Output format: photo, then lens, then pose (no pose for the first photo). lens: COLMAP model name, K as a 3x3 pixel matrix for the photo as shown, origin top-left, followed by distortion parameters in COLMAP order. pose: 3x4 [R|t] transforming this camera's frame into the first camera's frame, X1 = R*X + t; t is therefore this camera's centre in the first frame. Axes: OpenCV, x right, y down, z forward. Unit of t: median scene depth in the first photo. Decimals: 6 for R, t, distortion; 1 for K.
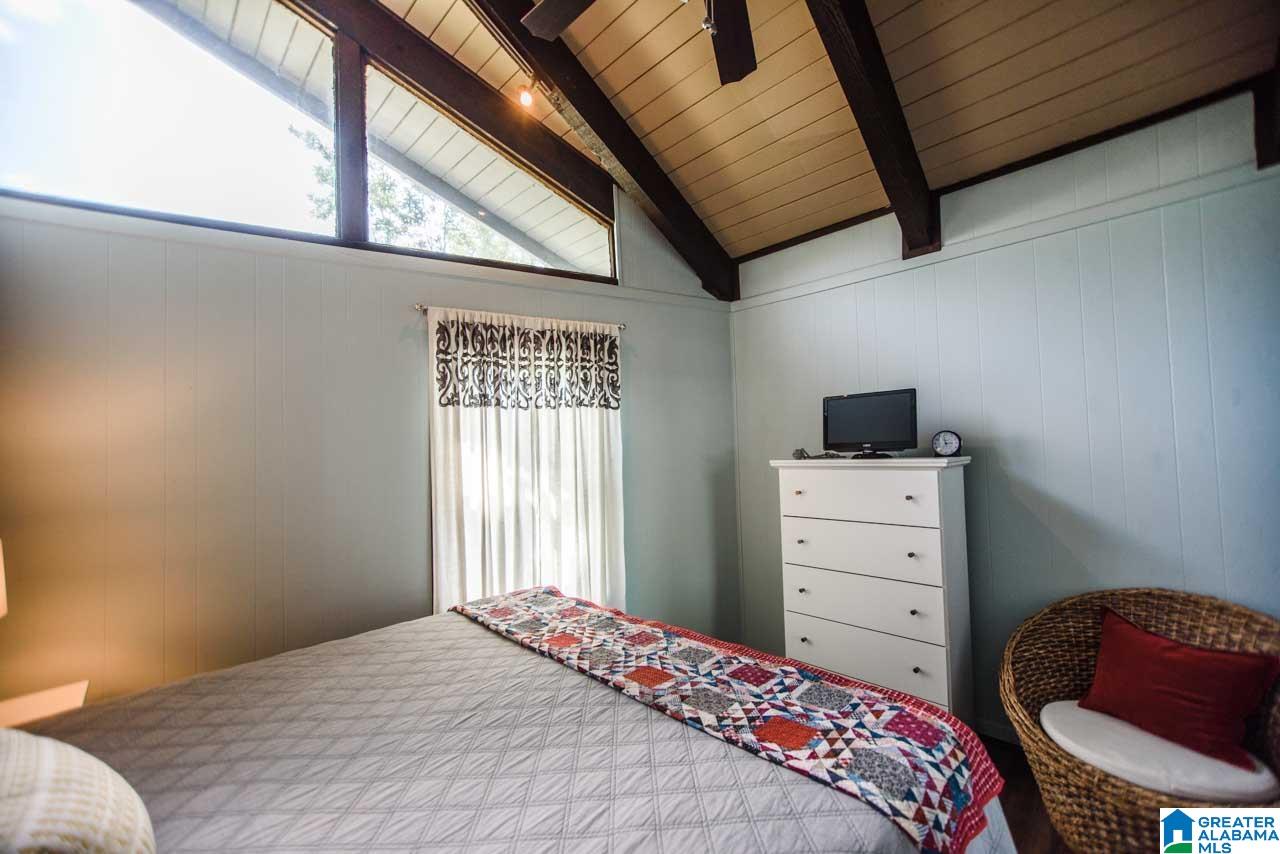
lens RADIAL K [[499.3, 0, 639.5], [0, 499.3, 435.3], [0, 0, 1]] dist [0.000682, 0.000067]
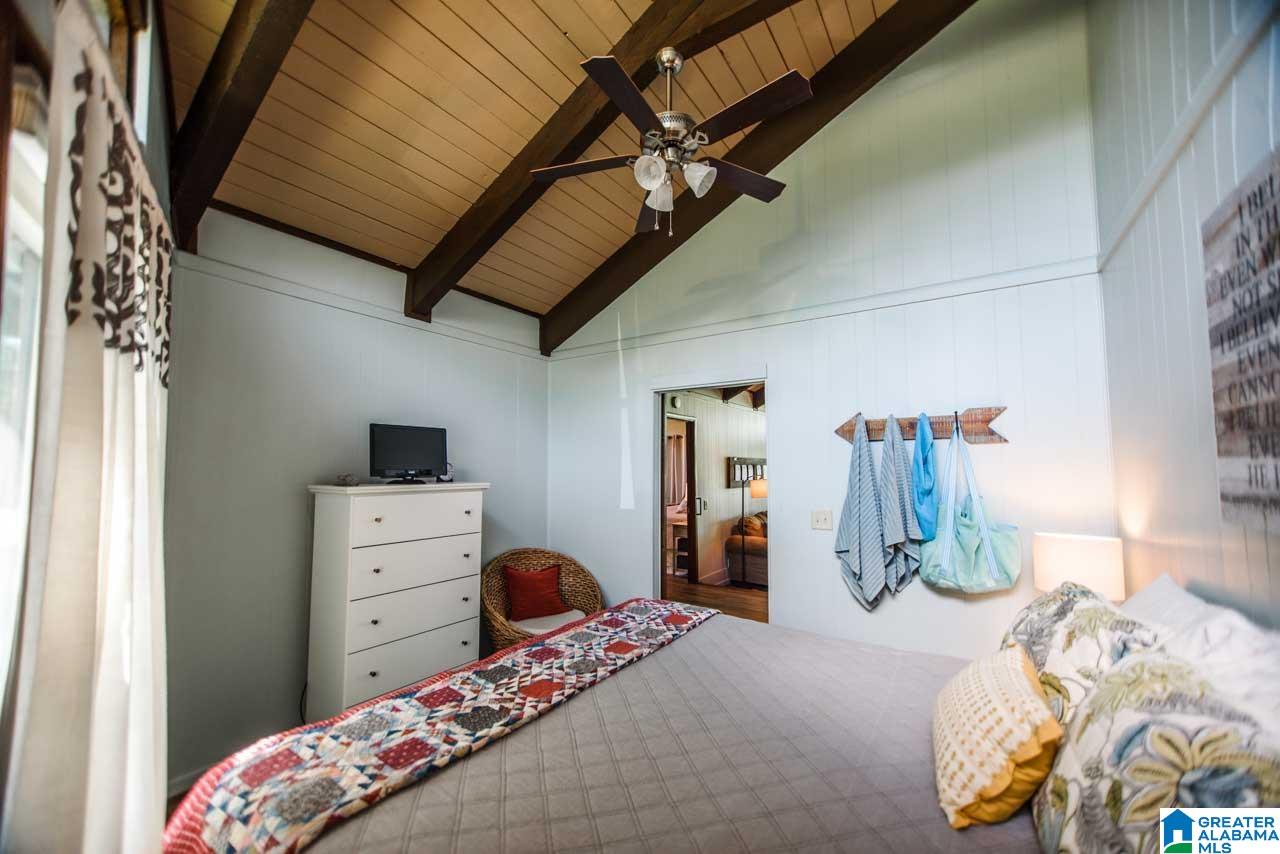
lens RADIAL K [[499.3, 0, 639.5], [0, 499.3, 435.3], [0, 0, 1]] dist [0.000682, 0.000067]
pose [[-0.192575, 0.092006, 0.976959, -1.218654], [-0.024504, 0.994833, -0.098519, 0.056622], [-0.980976, -0.042912, -0.189326, 1.141258]]
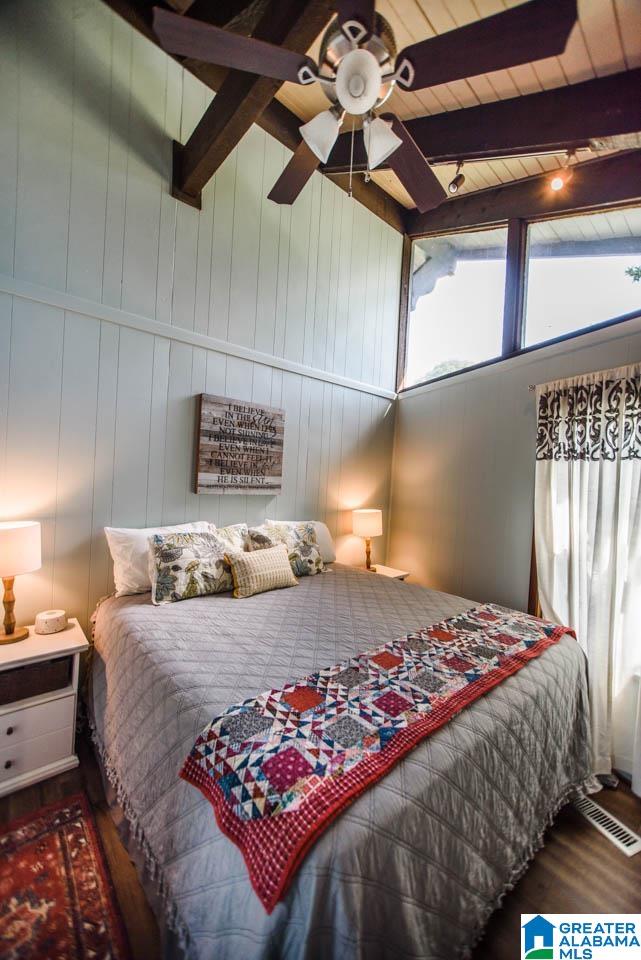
lens RADIAL K [[374.5, 0, 323.9], [0, 374.5, 479.2], [0, 0, 1]] dist [0.000682, 0.000067]
pose [[-0.065856, 0.029704, -0.997387, 0.979324], [-0.025144, 0.999190, 0.031418, -0.042729], [0.997512, 0.027148, -0.065056, 0.821345]]
